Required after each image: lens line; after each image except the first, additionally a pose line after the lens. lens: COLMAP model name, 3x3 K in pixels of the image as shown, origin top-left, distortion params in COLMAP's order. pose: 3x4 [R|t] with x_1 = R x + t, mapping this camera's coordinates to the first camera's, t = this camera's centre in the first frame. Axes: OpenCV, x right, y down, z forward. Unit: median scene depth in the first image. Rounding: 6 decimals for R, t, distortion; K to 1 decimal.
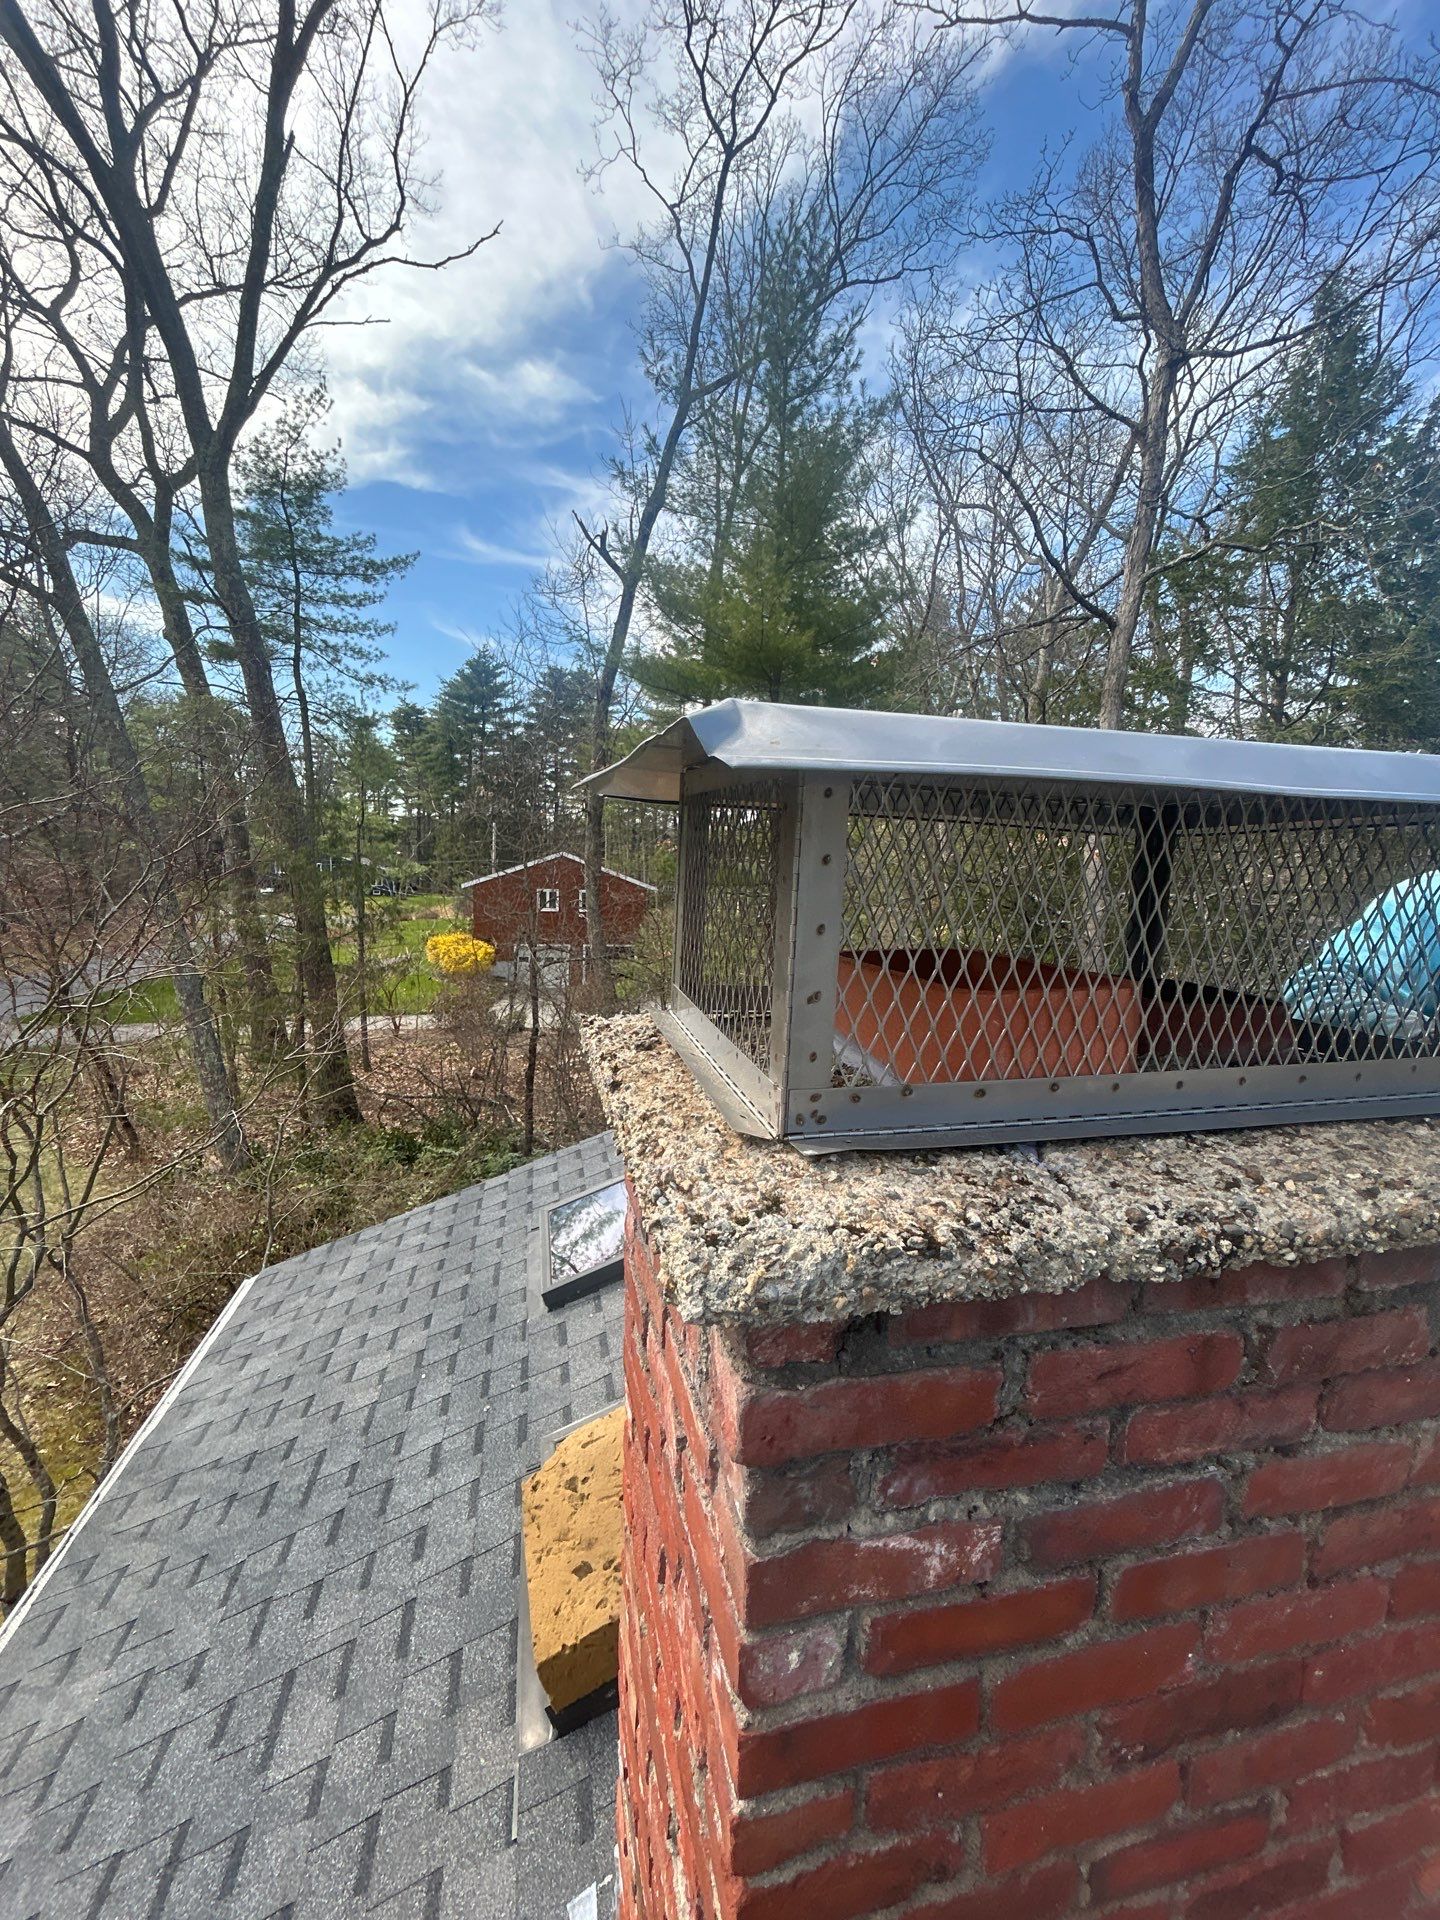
lens RADIAL K [[764.8, 0, 710.6], [0, 764.8, 952.1], [0, 0, 1]] dist [0.001954, 0.000332]
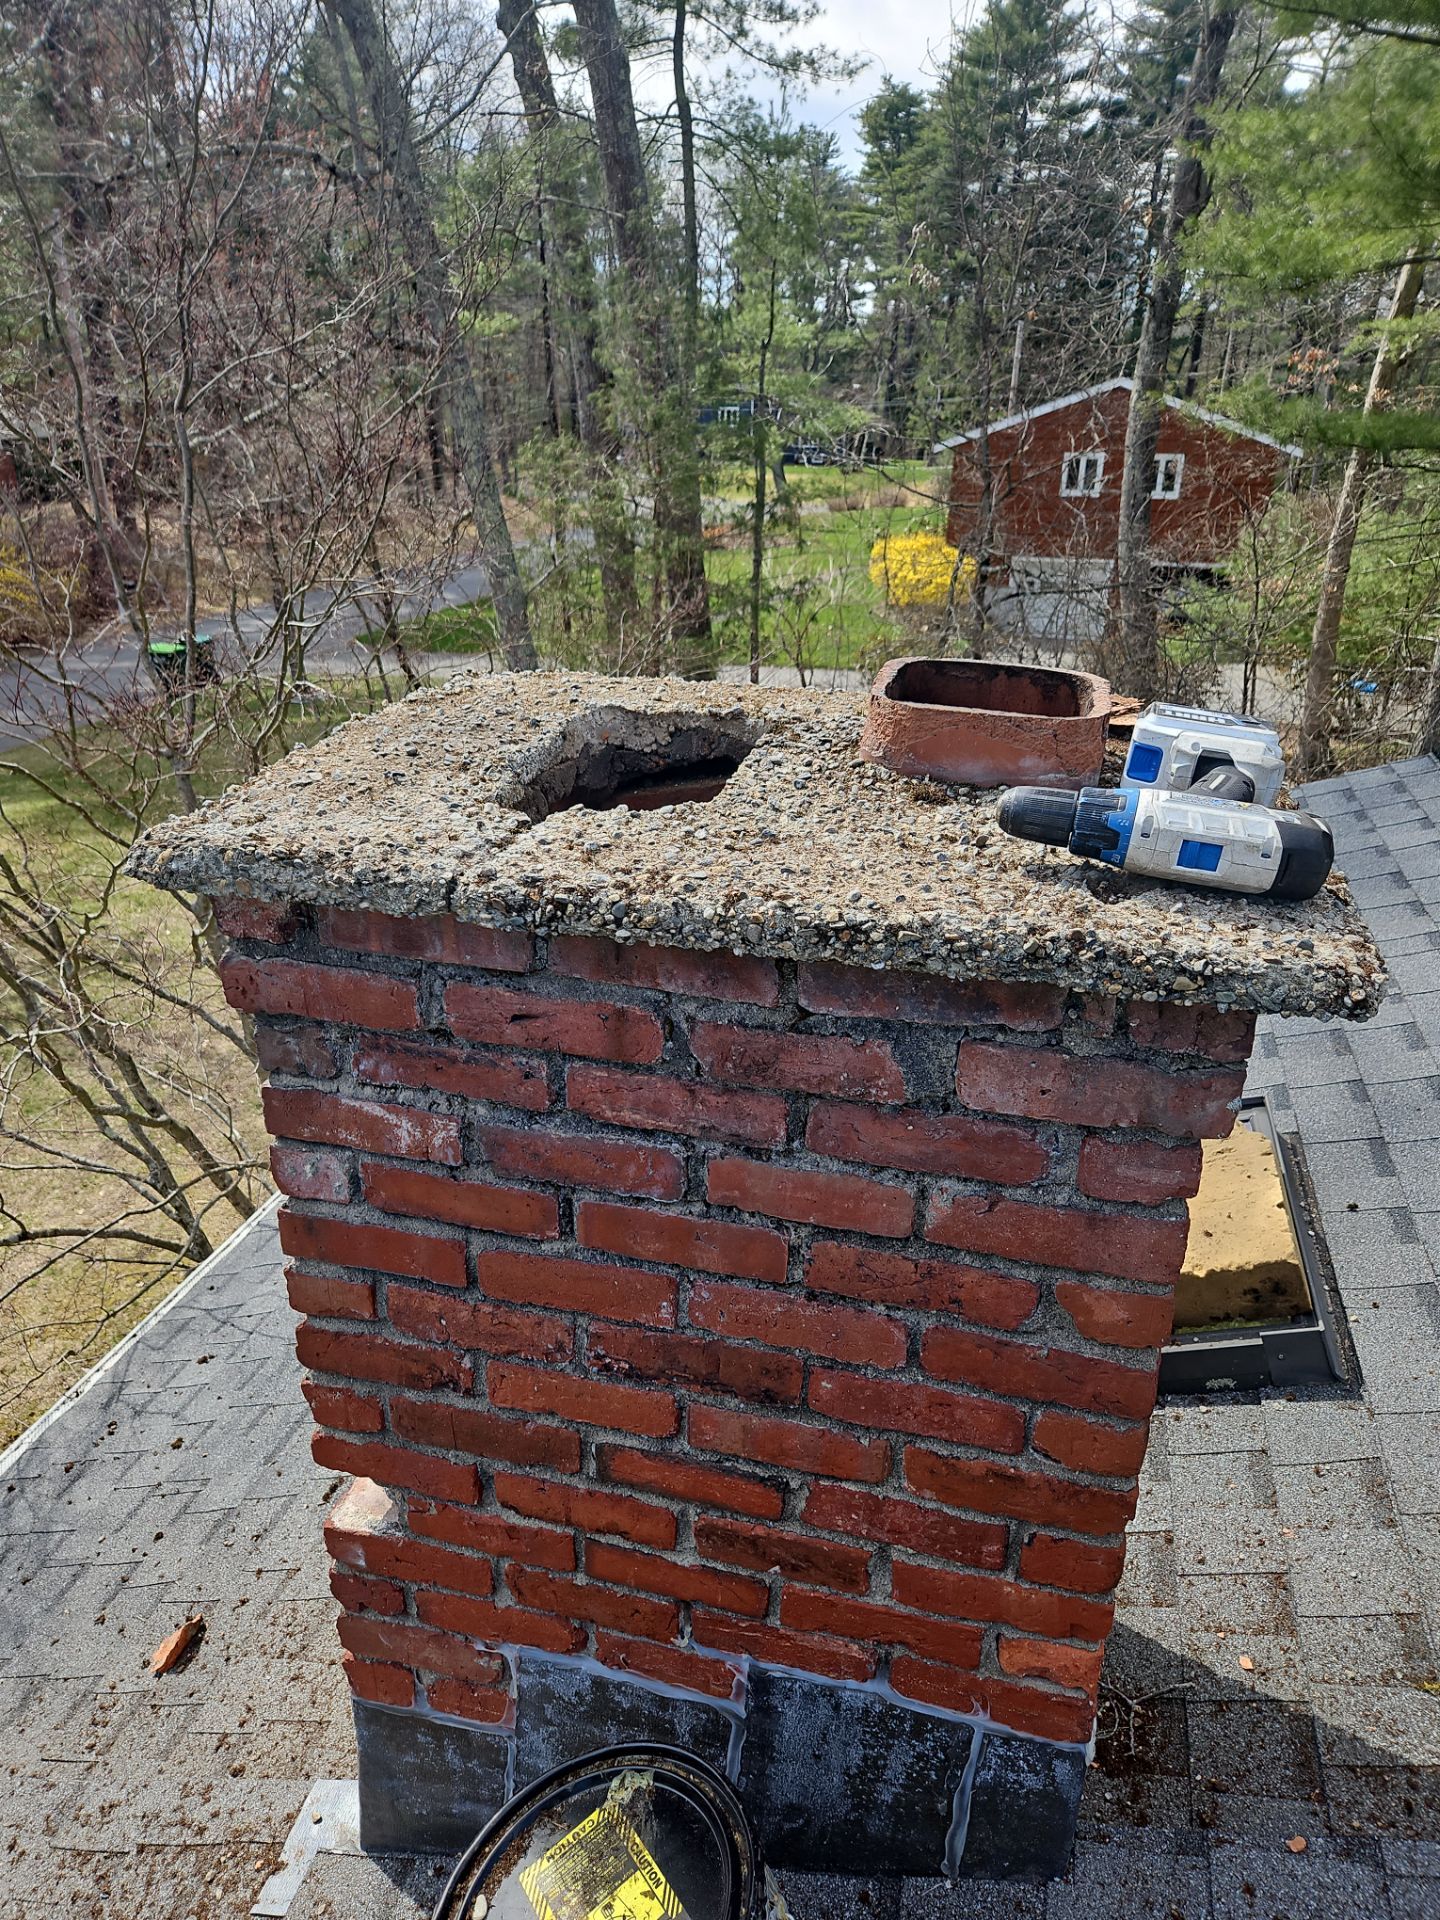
lens RADIAL K [[1297.5, 0, 698.9], [0, 1297.5, 961.0], [0, 0, 1]] dist [0.044254, -0.042154]
pose [[0.875043, 0.173842, -0.451750, 0.104948], [-0.037305, 0.954726, 0.295137, -0.006387], [0.482605, -0.241405, 0.841912, -0.029857]]
